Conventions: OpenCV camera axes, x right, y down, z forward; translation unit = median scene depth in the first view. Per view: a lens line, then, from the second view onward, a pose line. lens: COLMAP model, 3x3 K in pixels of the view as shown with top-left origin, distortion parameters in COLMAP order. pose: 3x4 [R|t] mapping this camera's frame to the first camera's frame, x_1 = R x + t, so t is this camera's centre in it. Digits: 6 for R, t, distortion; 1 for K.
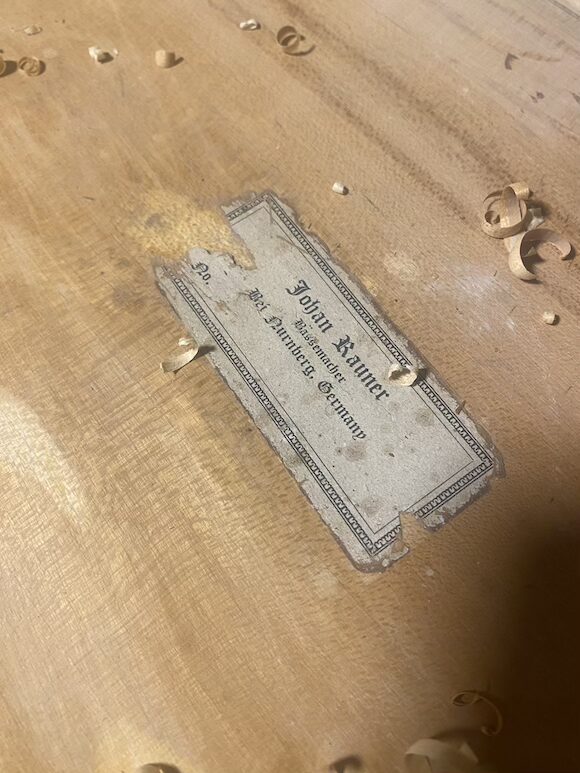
lens RADIAL K [[560.5, 0, 289.1], [0, 560.5, 385.5], [0, 0, 1]] dist [-0.008405, -0.004180]
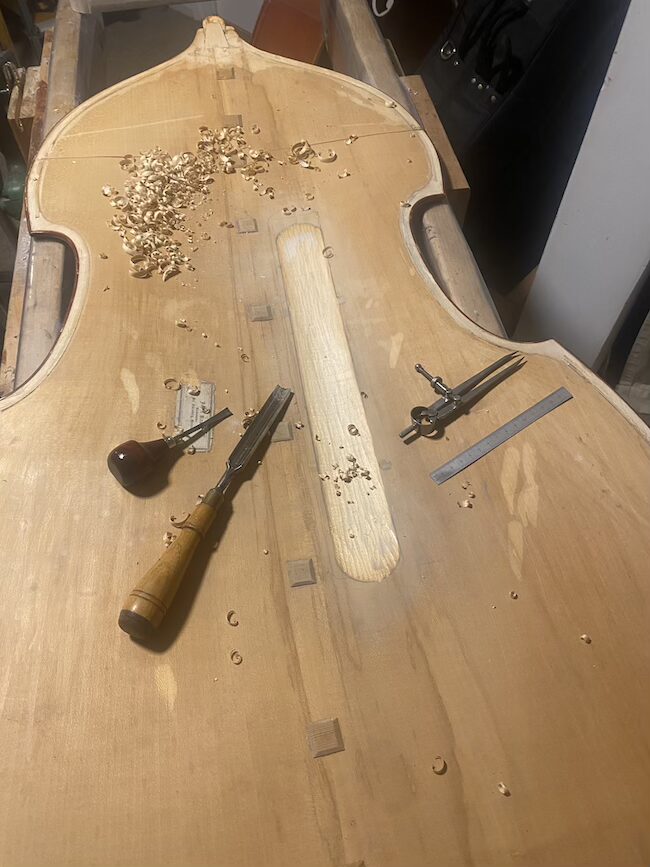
lens RADIAL K [[667.8, 0, 323.2], [0, 667.8, 438.5], [0, 0, 1]] dist [0.007675, -0.027982]
pose [[0.832493, 0.524811, -0.177564, 1.772588], [-0.553805, 0.797497, -0.239372, 0.734870], [0.015981, 0.297611, 0.954554, -3.678548]]
